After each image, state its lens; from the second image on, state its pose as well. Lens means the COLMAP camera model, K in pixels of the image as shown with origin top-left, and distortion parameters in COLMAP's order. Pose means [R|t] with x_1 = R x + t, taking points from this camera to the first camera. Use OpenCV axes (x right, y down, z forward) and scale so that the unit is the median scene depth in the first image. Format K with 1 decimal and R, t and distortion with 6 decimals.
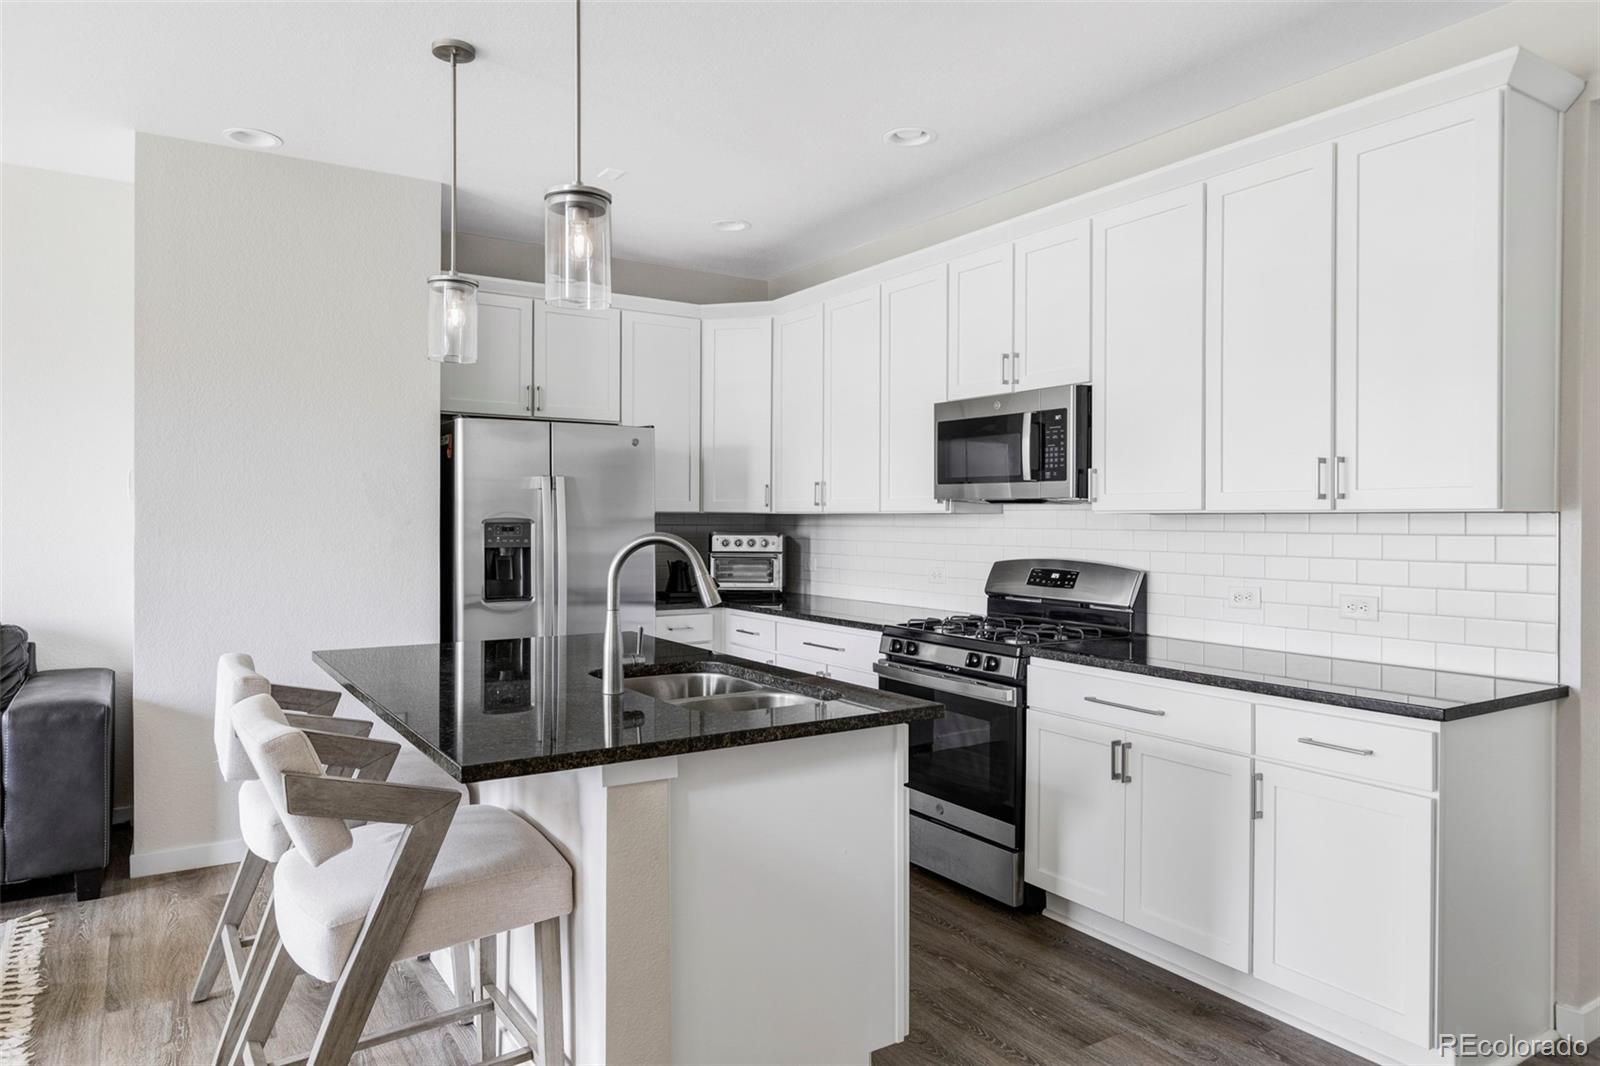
lens RADIAL K [[1050.7, 0, 814.0], [0, 1050.7, 512.5], [0, 0, 1]] dist [0.005506, -0.002904]
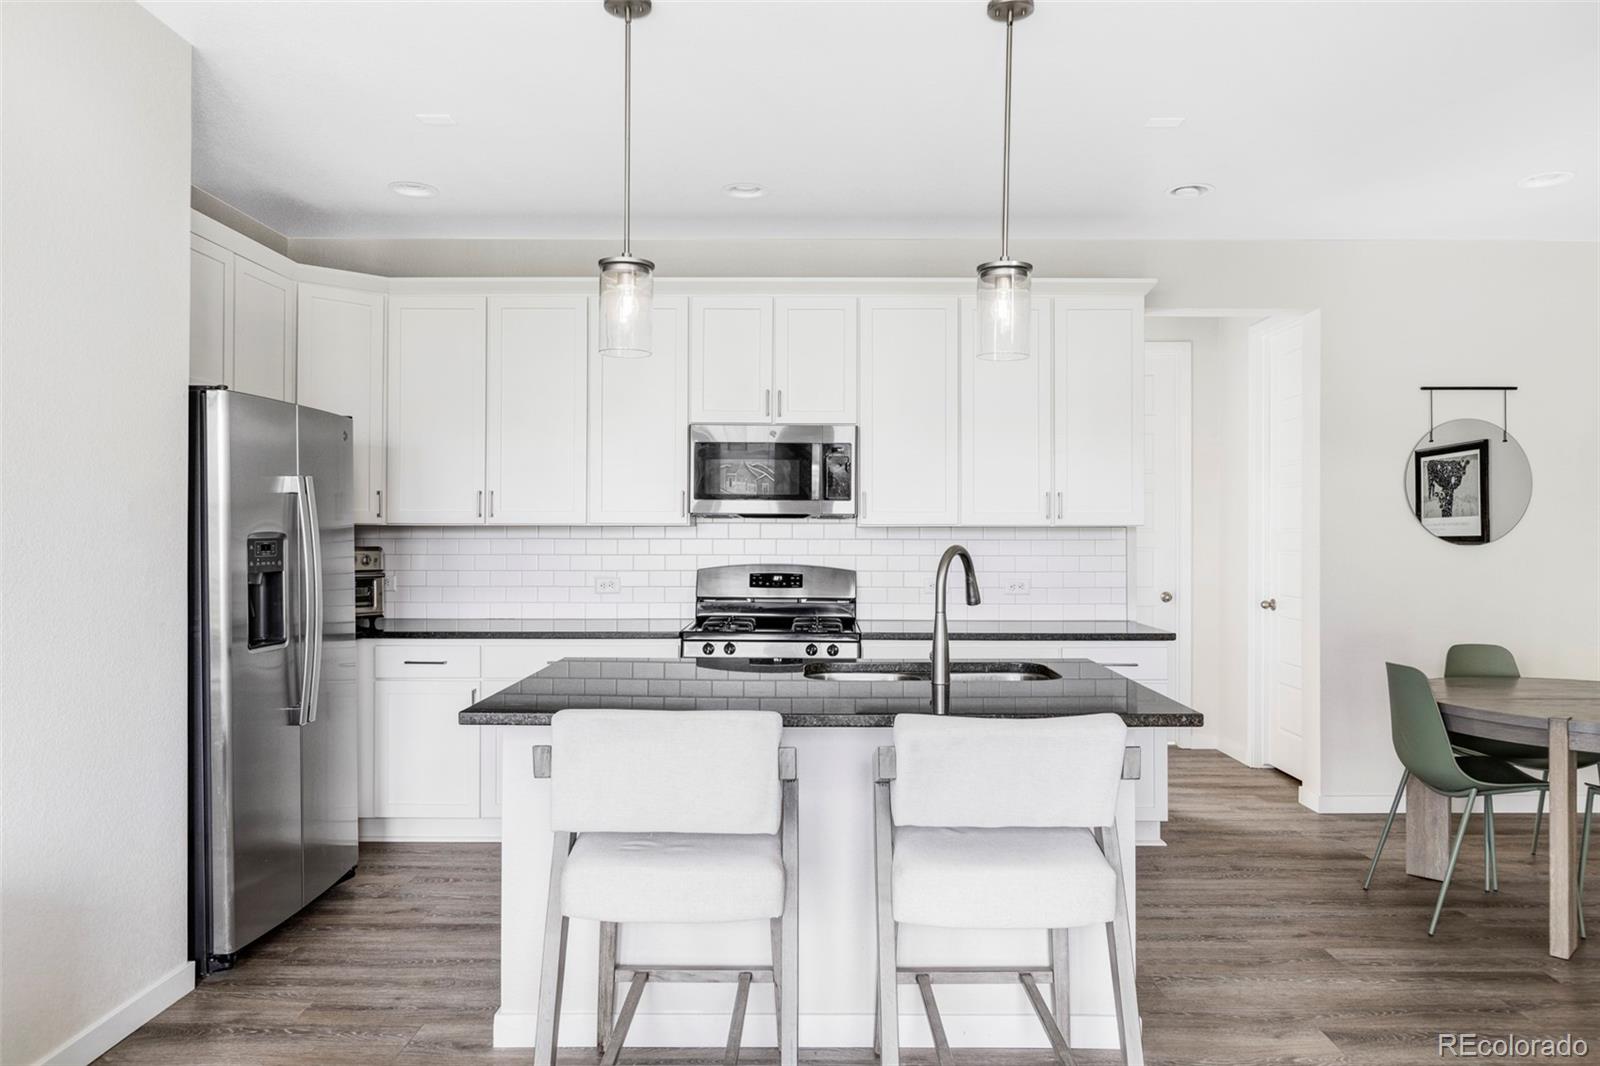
lens RADIAL K [[1129.4, 0, 800.7], [0, 1129.4, 524.7], [0, 0, 1]] dist [-0.001615, -0.002828]
pose [[0.548955, -0.000603, 0.835852, -0.757085], [-0.003151, 0.999991, 0.002791, -0.003544], [-0.835846, -0.004166, 0.548948, 0.254146]]
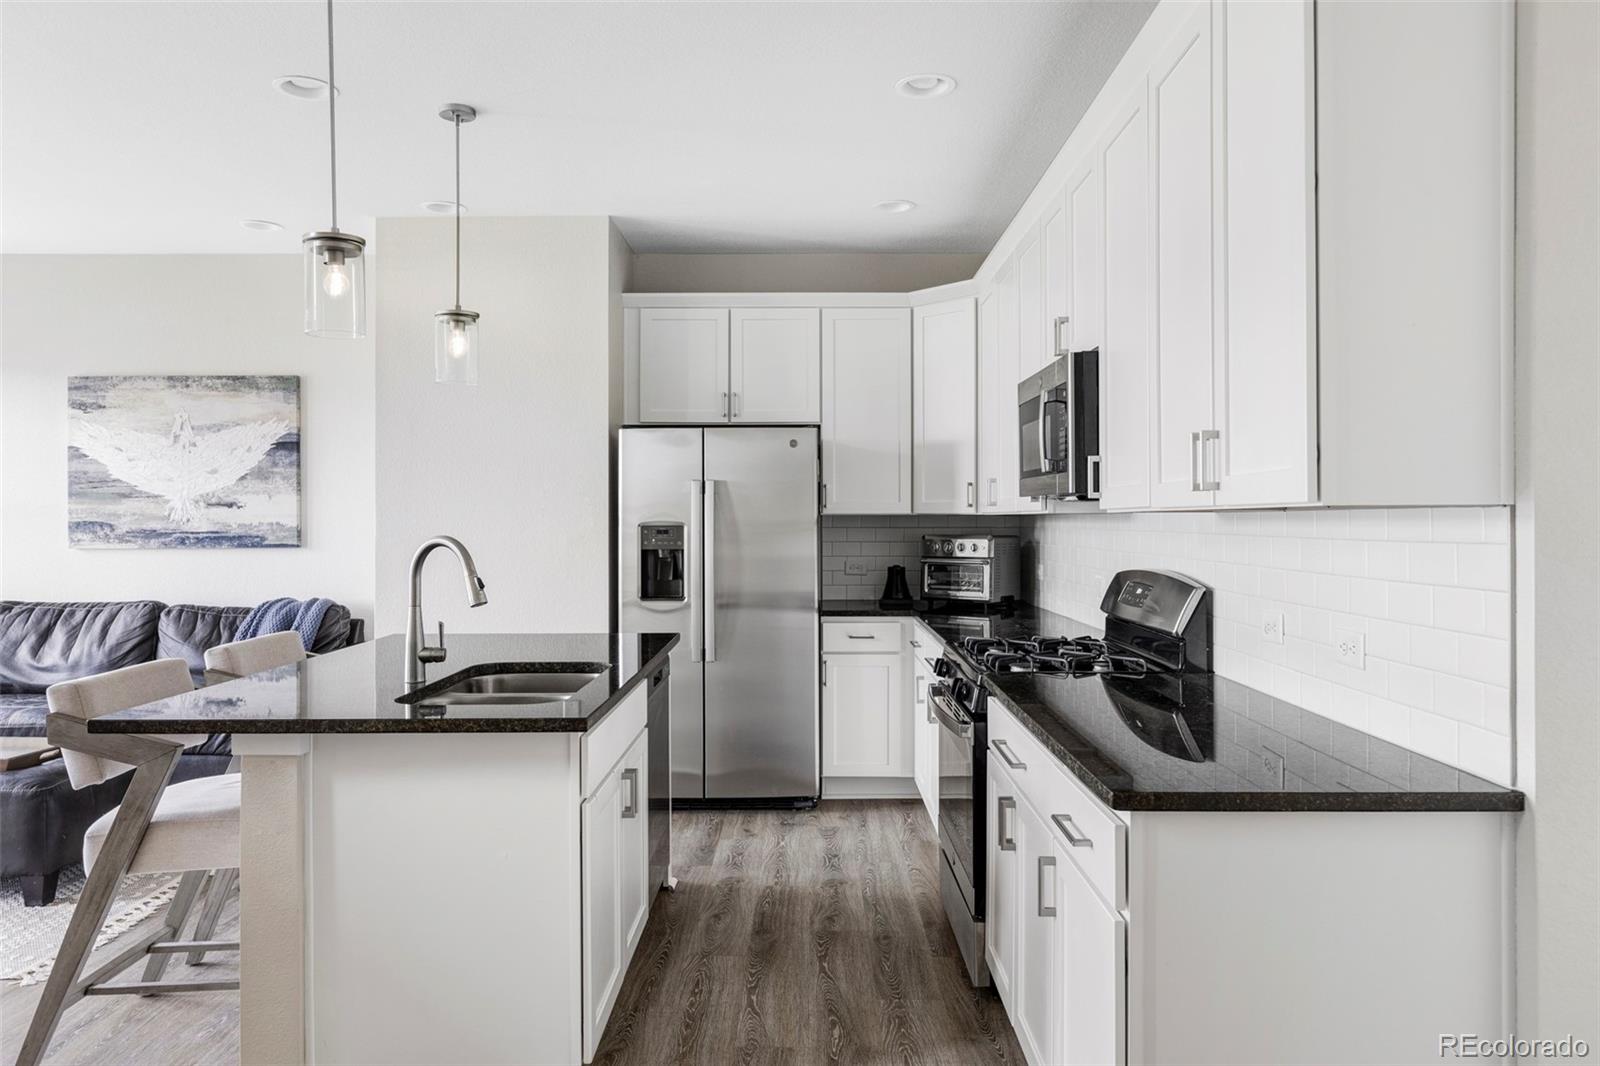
lens RADIAL K [[1129.4, 0, 823.0], [0, 1129.4, 502.8], [0, 0, 1]] dist [-0.001615, -0.002828]
pose [[0.826987, -0.014416, -0.562037, 0.485267], [0.008889, 0.999882, -0.012567, 0.002195], [0.562151, 0.005397, 0.827017, 0.155602]]
